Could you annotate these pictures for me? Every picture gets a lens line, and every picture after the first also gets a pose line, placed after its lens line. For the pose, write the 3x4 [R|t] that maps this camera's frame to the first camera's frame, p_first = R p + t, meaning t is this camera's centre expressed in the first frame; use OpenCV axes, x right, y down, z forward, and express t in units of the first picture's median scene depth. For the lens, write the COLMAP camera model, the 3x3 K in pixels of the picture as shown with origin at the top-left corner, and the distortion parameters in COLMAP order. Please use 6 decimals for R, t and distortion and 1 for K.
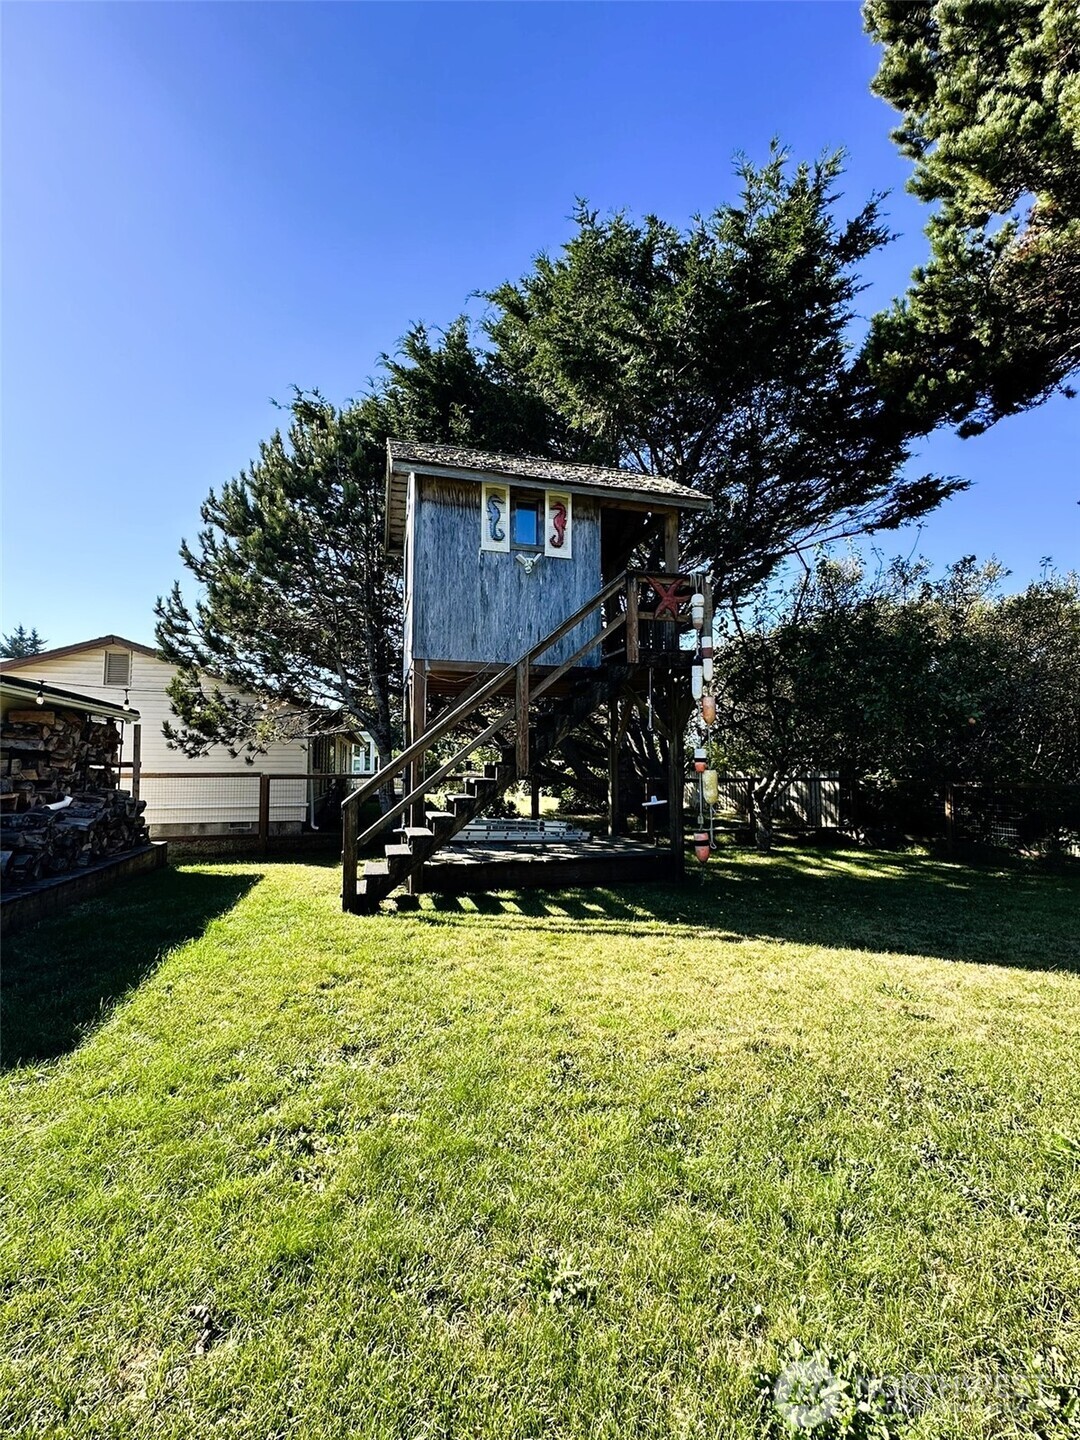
lens RADIAL K [[609.4, 0, 537.3], [0, 609.4, 719.6], [0, 0, 1]] dist [-0.003977, 0.000685]
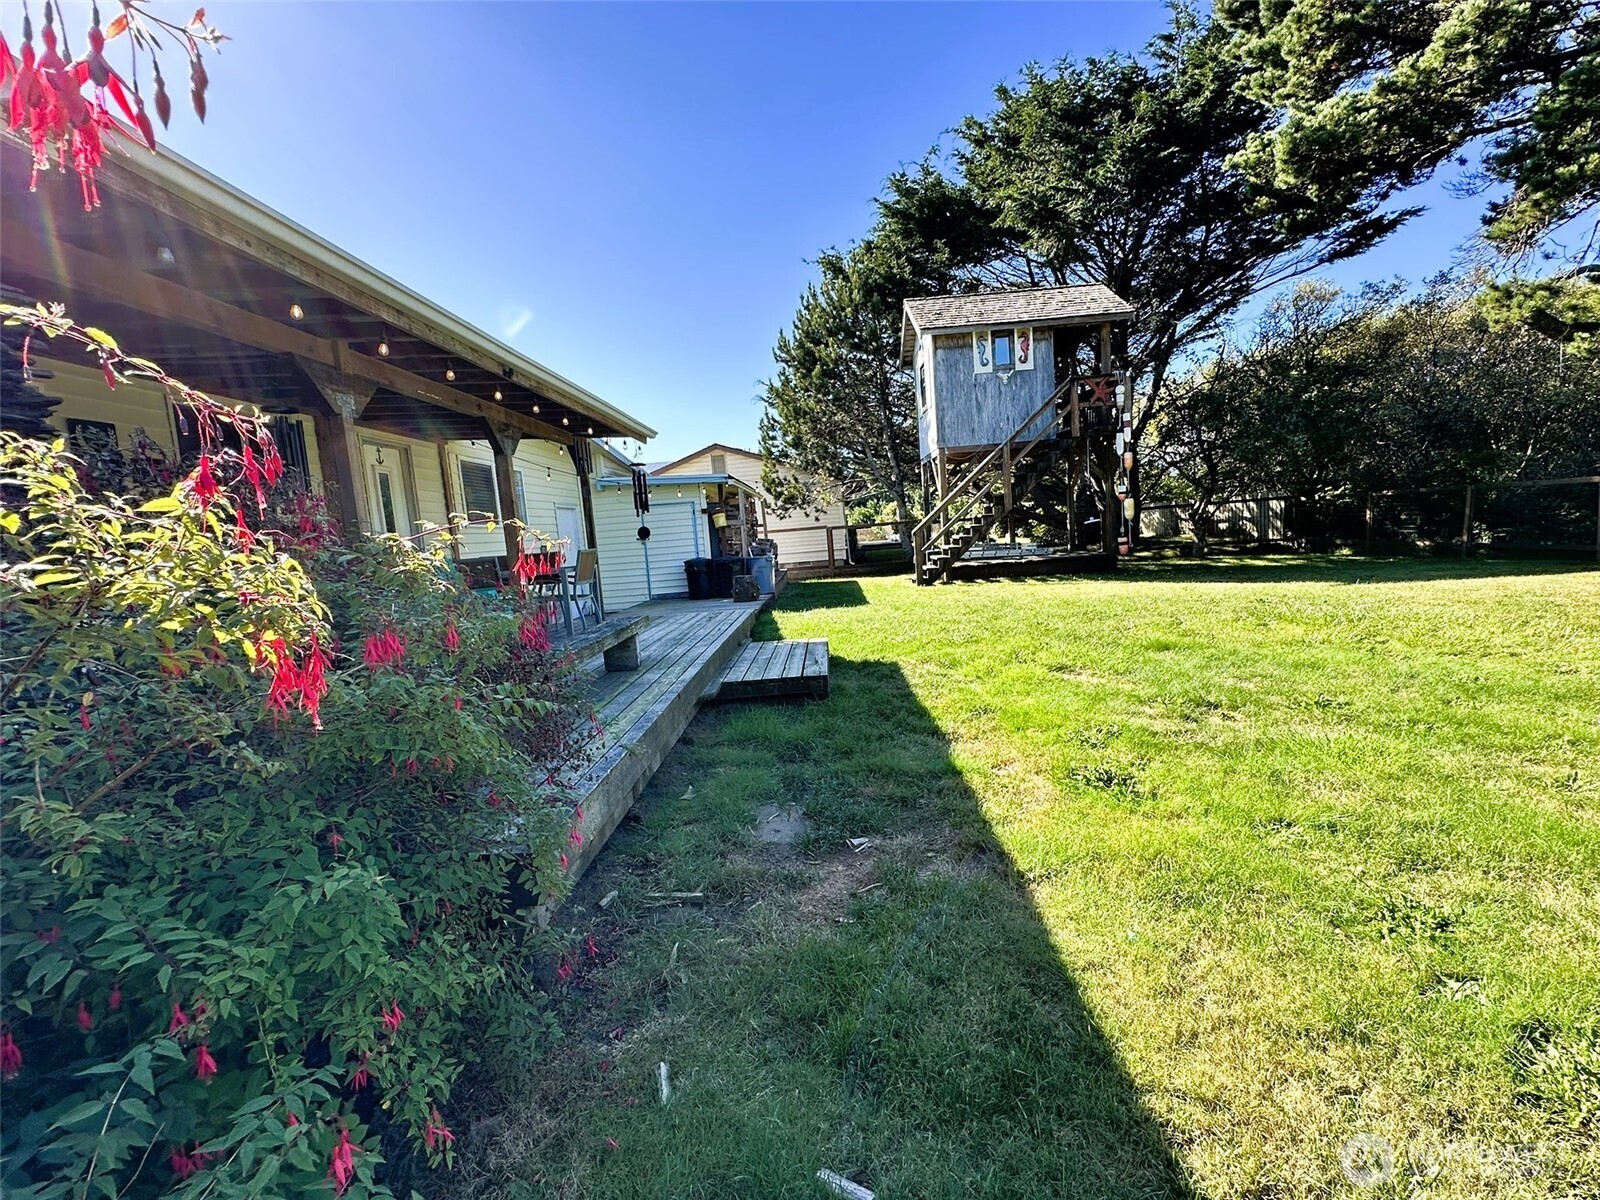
lens RADIAL K [[677.1, 0, 799.8], [0, 677.1, 601.9], [0, 0, 1]] dist [-0.003977, 0.000685]
pose [[0.955388, -0.042098, -0.292339, -0.028934], [0.097660, 0.979143, 0.178159, -0.041158], [0.278742, -0.198761, 0.939573, -0.756243]]
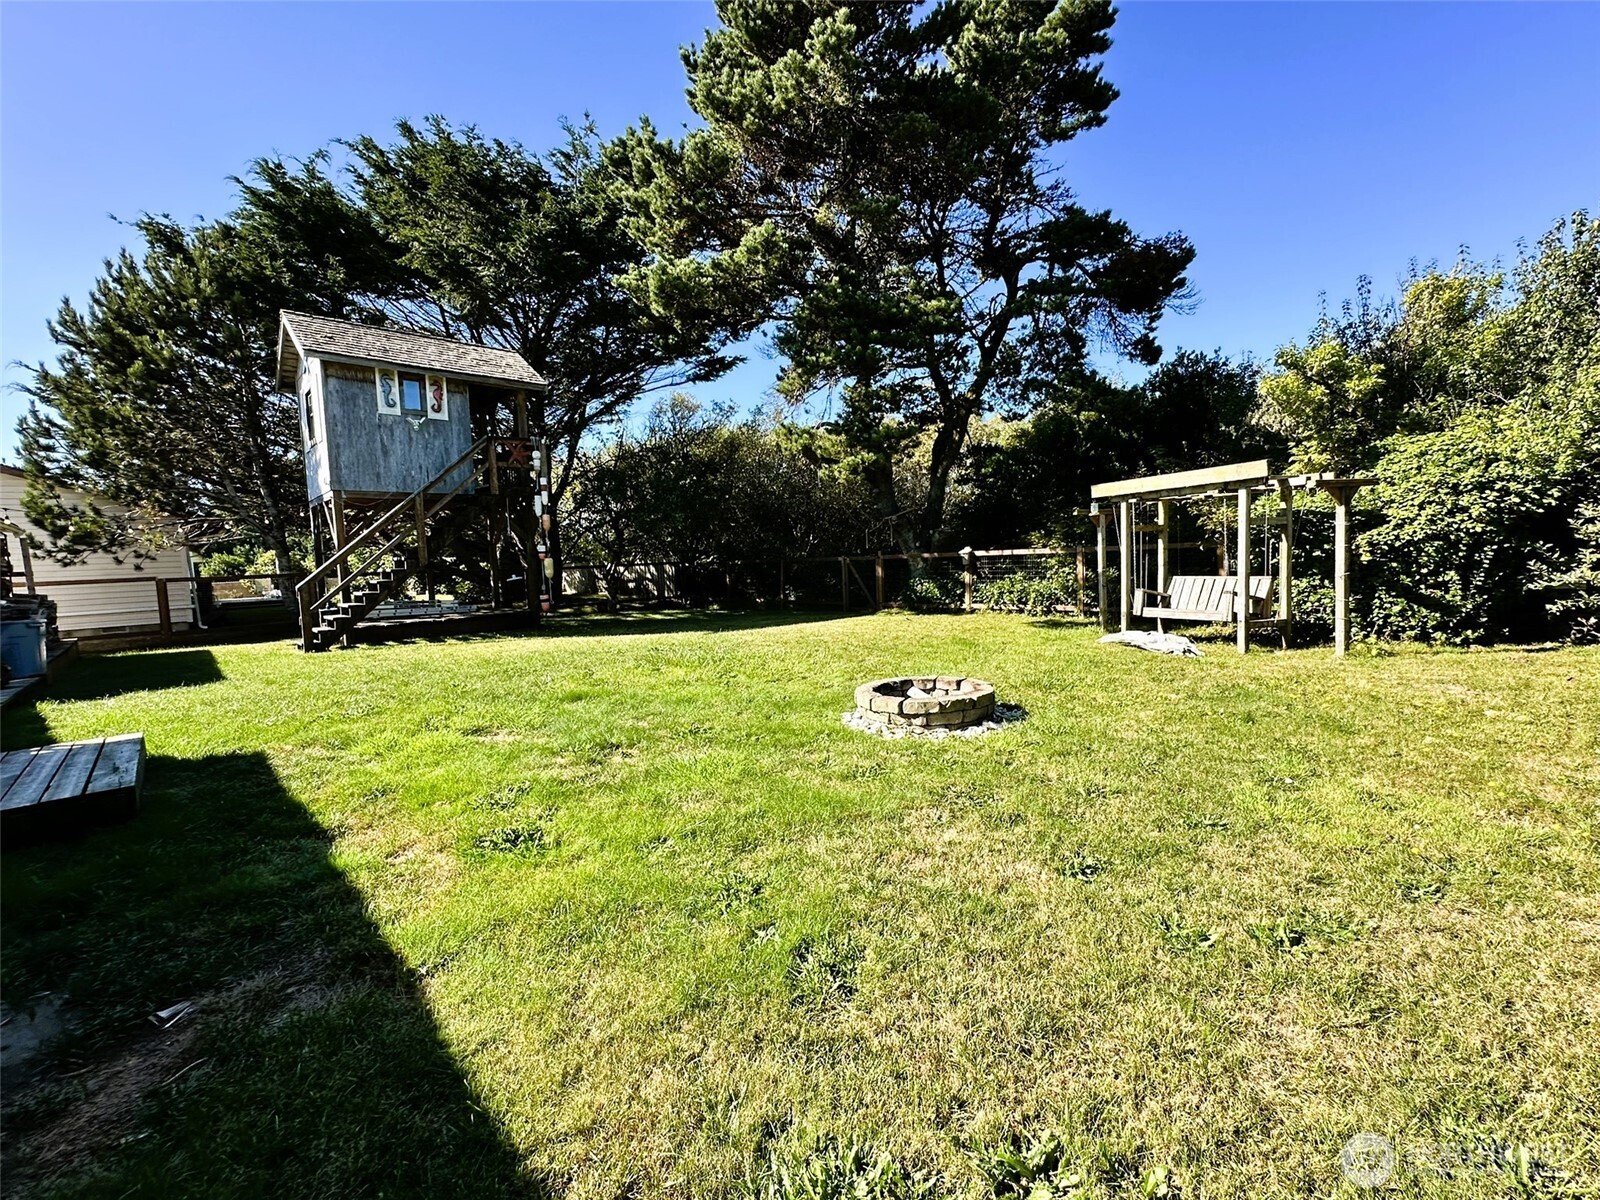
lens RADIAL K [[677.1, 0, 798.6], [0, 677.1, 600.3], [0, 0, 1]] dist [-0.003977, 0.000685]
pose [[0.875217, -0.067809, 0.478953, -0.013898], [0.002659, 0.990786, 0.135413, -0.041692], [-0.483722, -0.117242, 0.867333, -0.759558]]
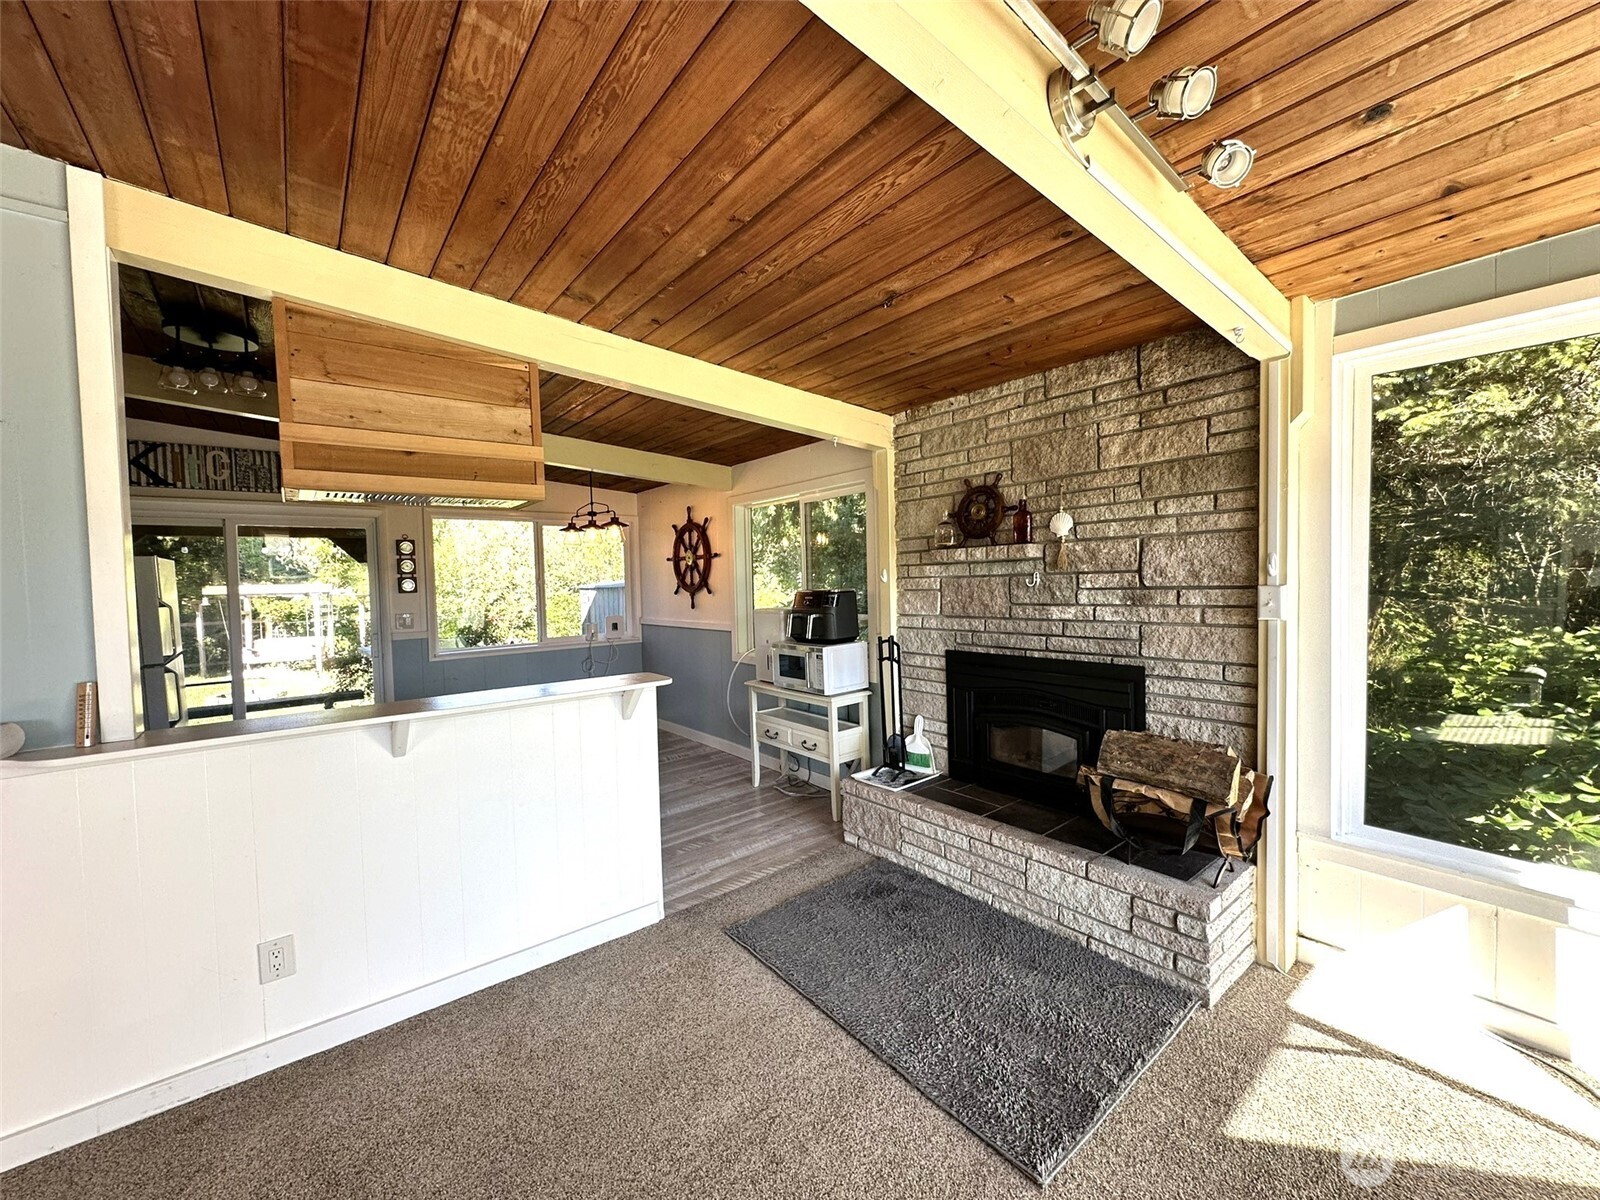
lens RADIAL K [[636.3, 0, 797.6], [0, 636.3, 599.8], [0, 0, 1]] dist [-0.004452, 0.000978]
pose [[-0.411131, -0.015924, 0.911437, -1.170531], [-0.044921, 0.998987, -0.002809, -0.105830], [-0.910469, -0.042097, -0.411430, -0.751140]]
